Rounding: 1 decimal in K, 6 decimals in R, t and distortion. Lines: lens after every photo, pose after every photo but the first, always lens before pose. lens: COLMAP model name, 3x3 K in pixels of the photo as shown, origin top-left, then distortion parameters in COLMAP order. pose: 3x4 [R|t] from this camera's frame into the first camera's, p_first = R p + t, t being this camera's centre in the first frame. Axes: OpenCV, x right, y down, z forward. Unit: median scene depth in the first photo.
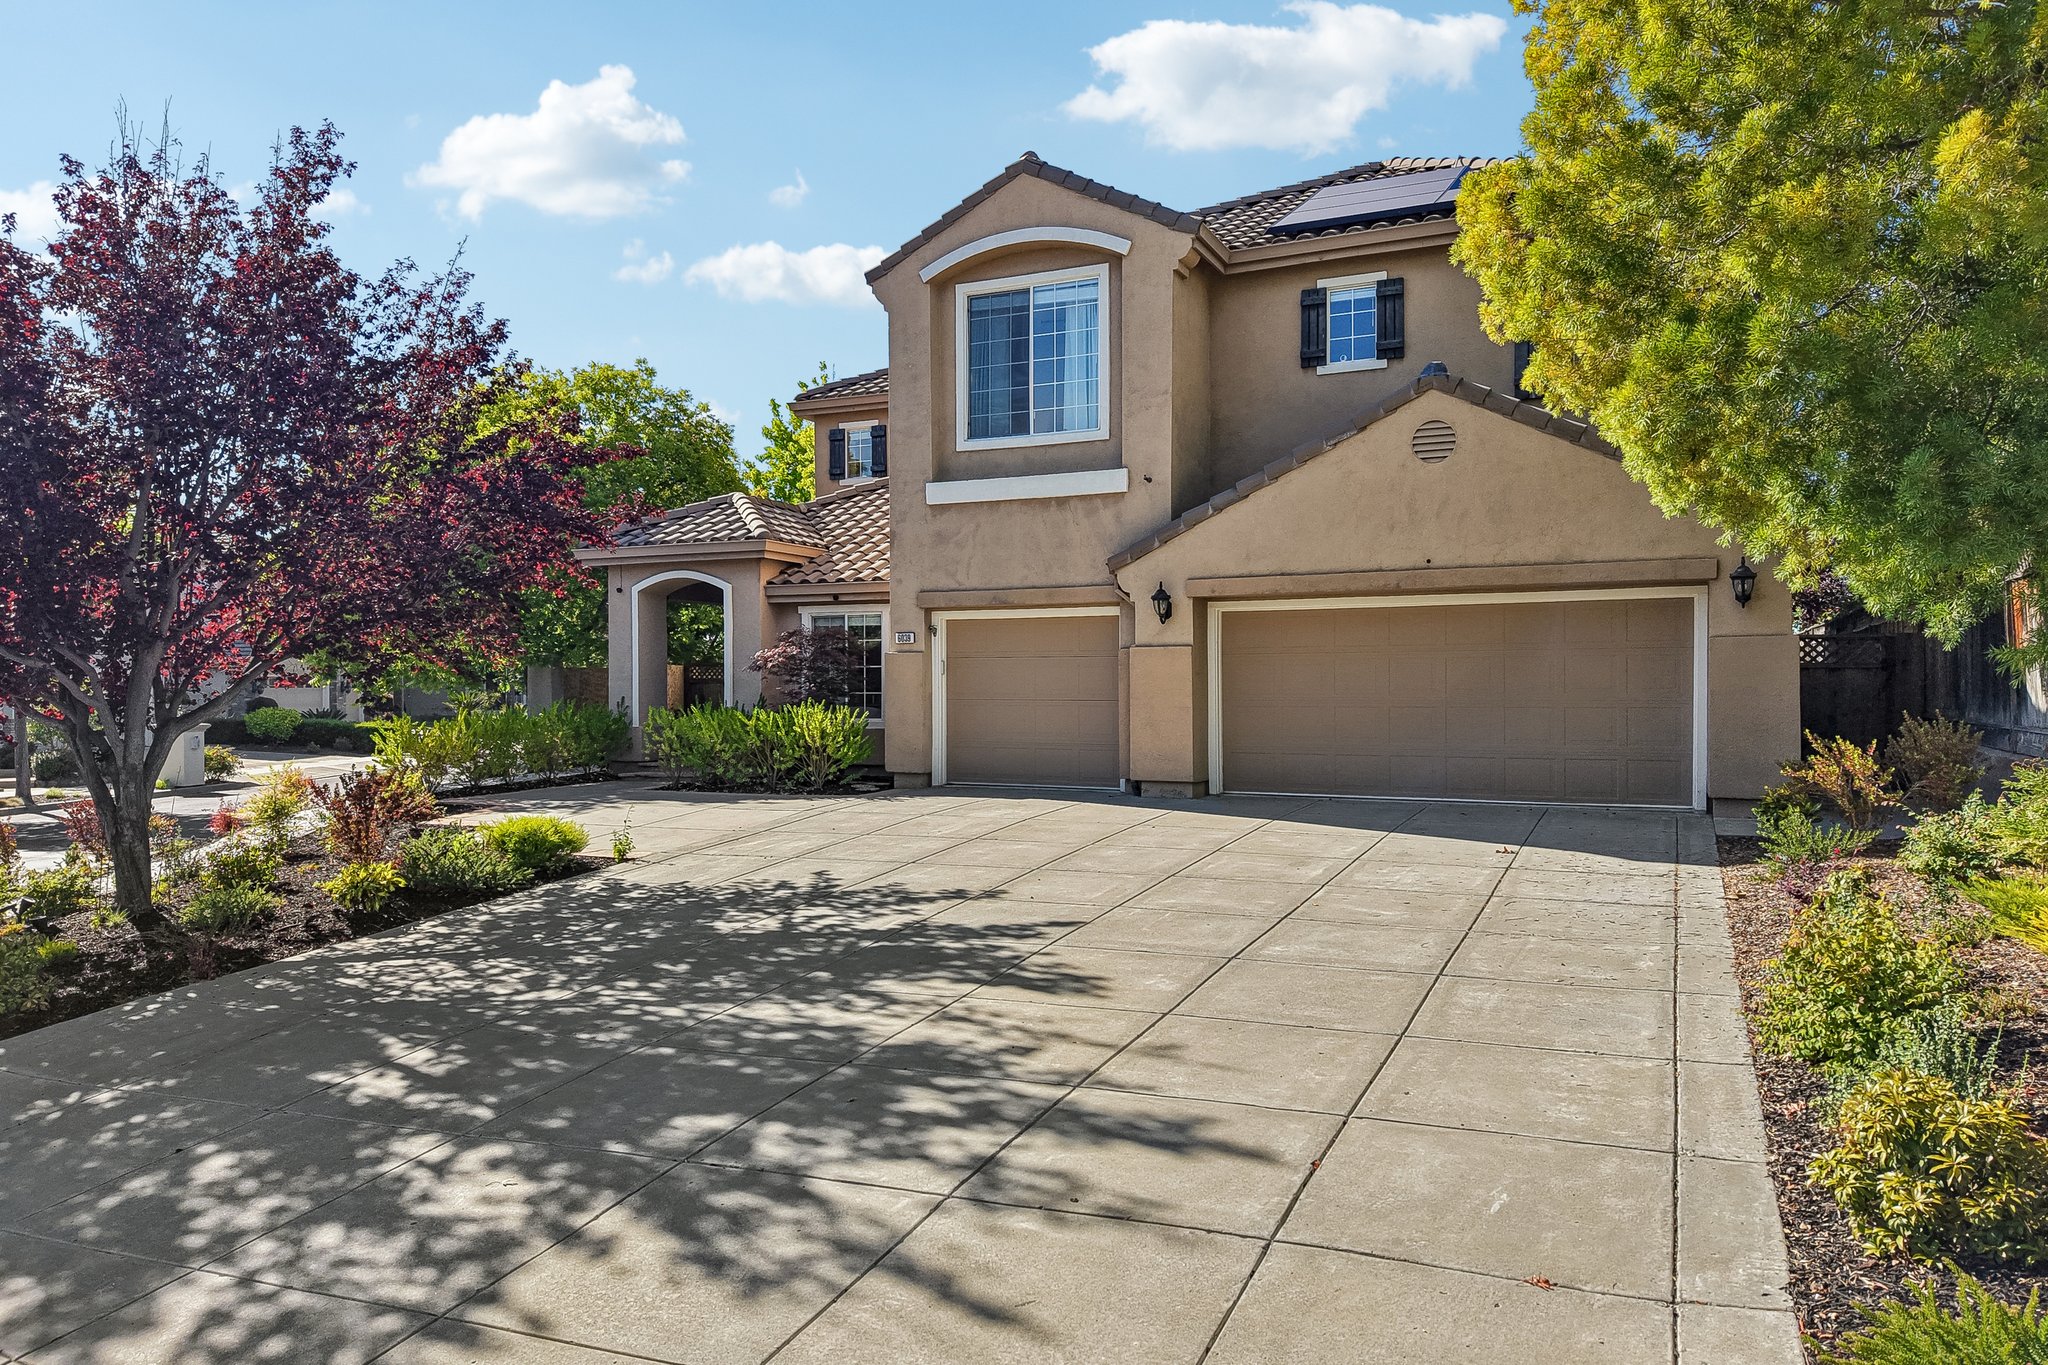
lens RADIAL K [[1370.1, 0, 1025.7], [0, 1370.1, 727.2], [0, 0, 1]] dist [0.007275, -0.000148]
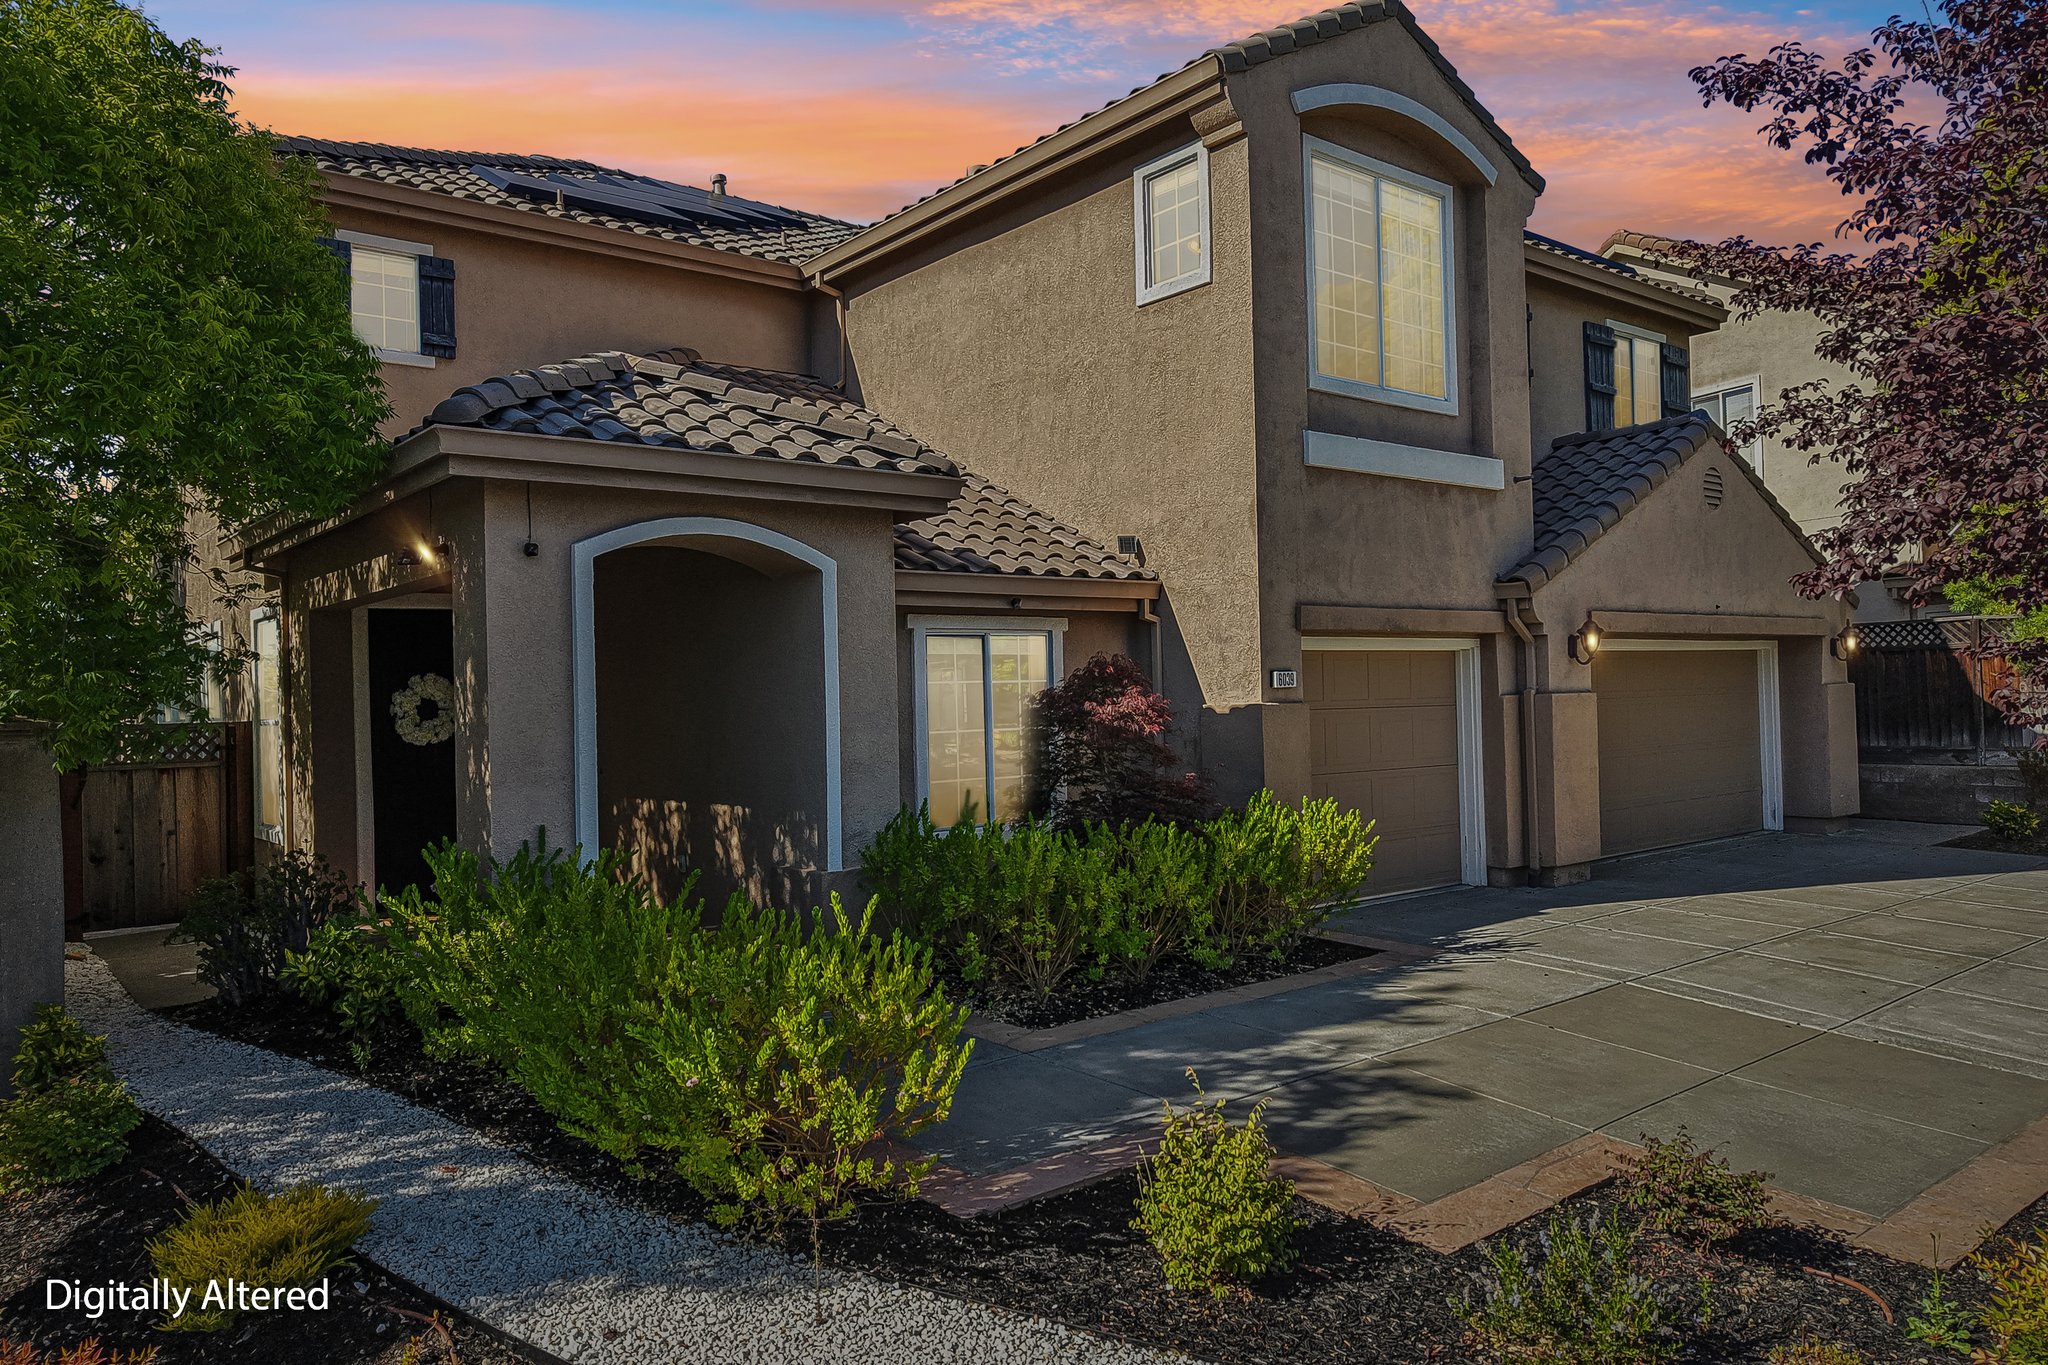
lens RADIAL K [[1407.1, 0, 1032.4], [0, 1407.1, 683.8], [0, 0, 1]] dist [0.007396, -0.041436]
pose [[0.434548, -0.000982, 0.900648, -1.083004], [0.053655, 0.998252, -0.024799, -0.084357], [-0.899049, 0.059101, 0.433841, 1.304001]]
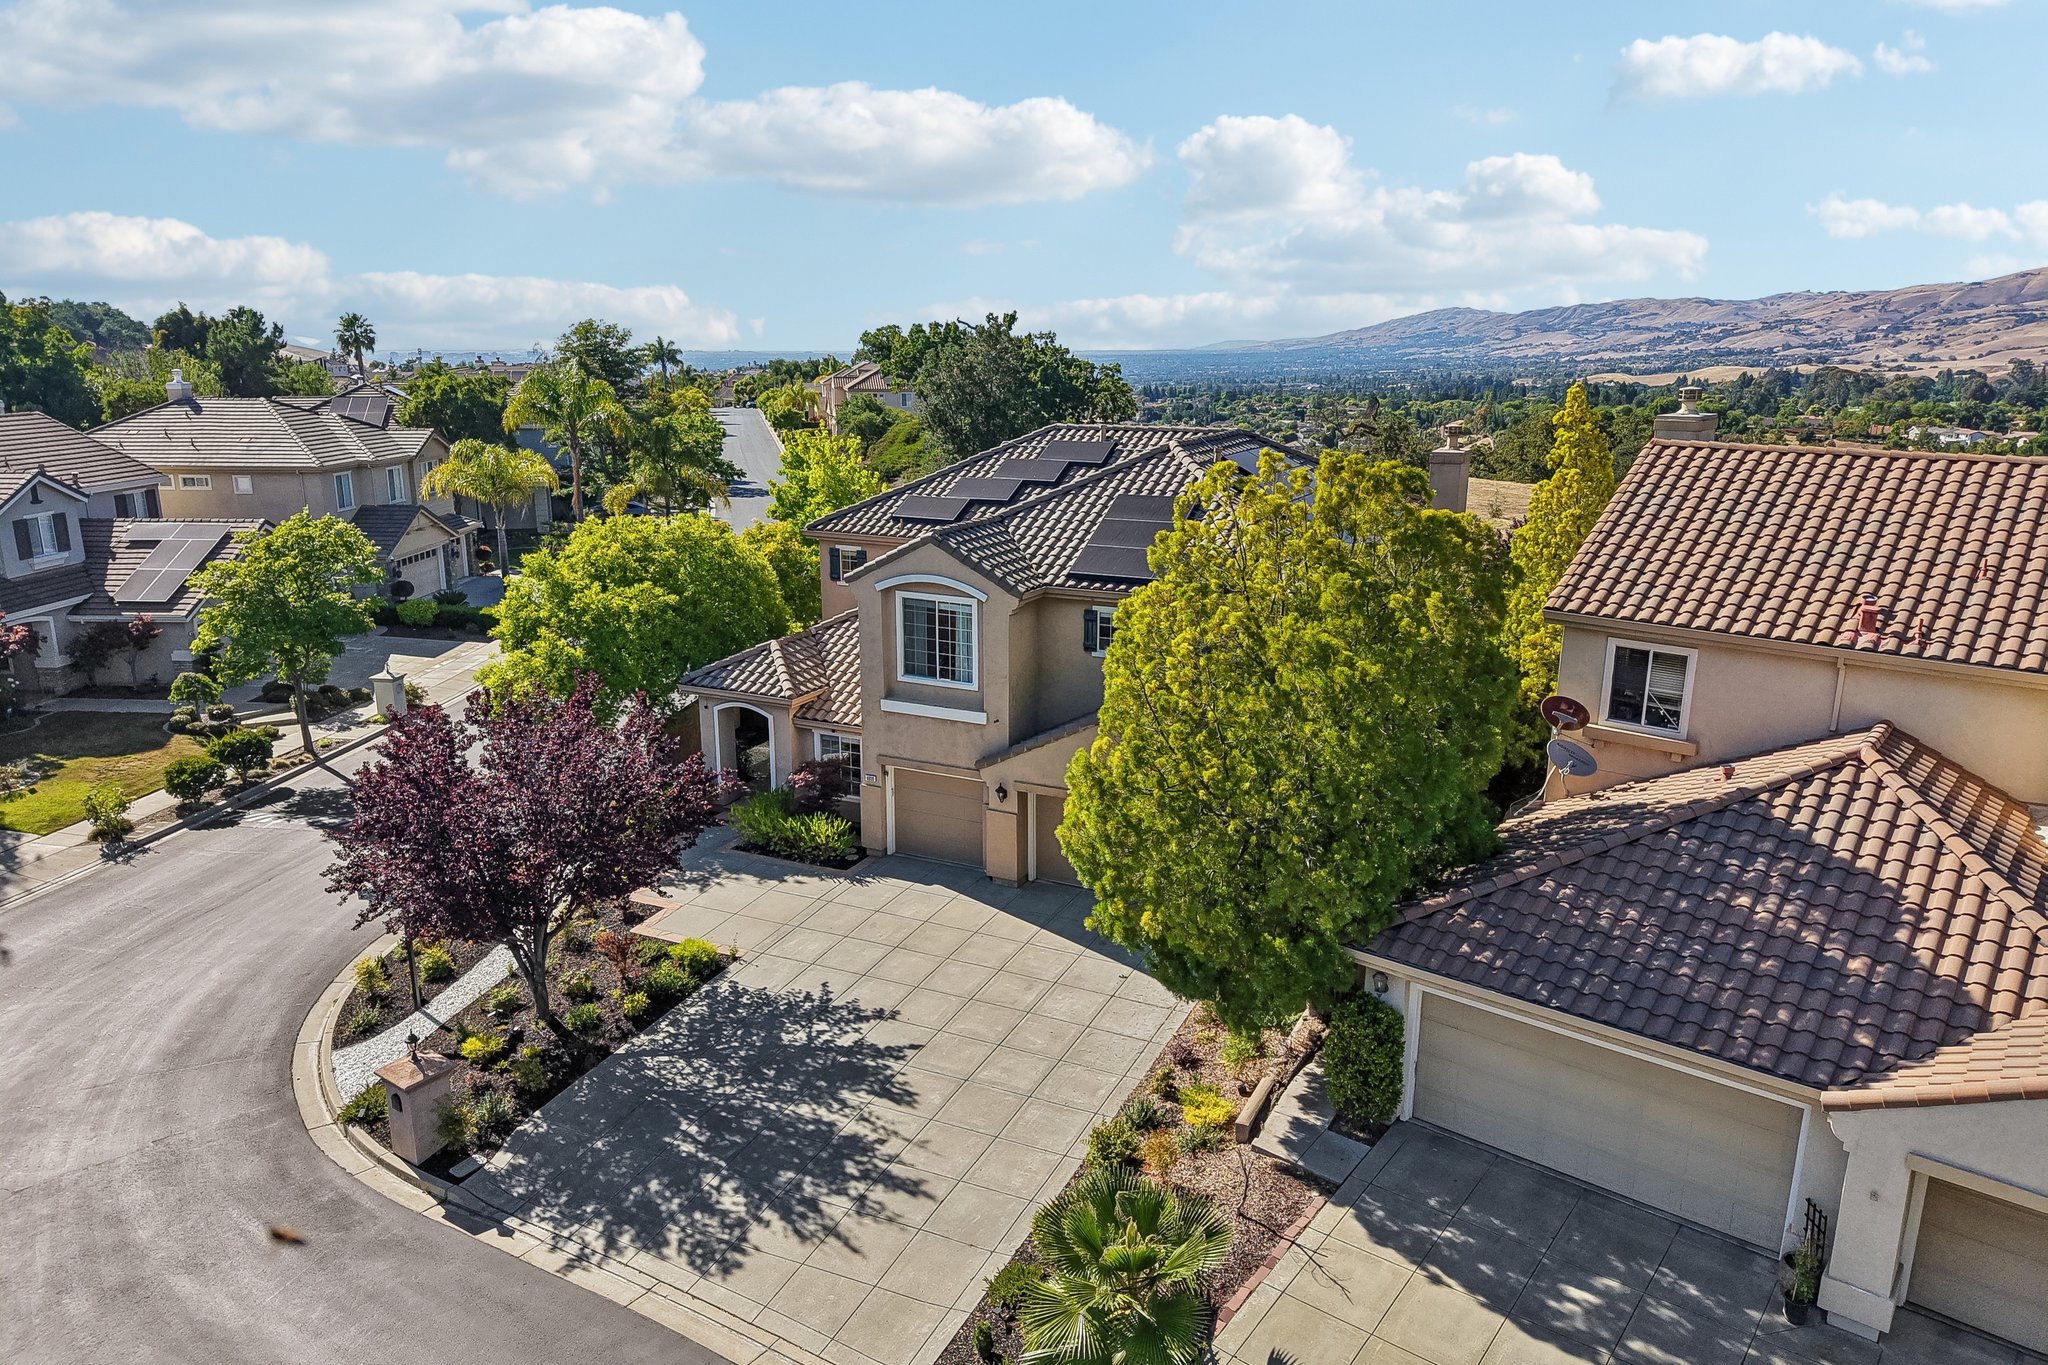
lens RADIAL K [[1367.3, 0, 1024.9], [0, 1367.3, 683.8], [0, 0, 1]] dist [0.019326, -0.012289]
pose [[0.999829, 0.009278, -0.016022, 0.224702], [-0.005566, 0.975972, 0.217825, -0.912998], [0.017658, -0.217698, 0.975856, -1.153443]]
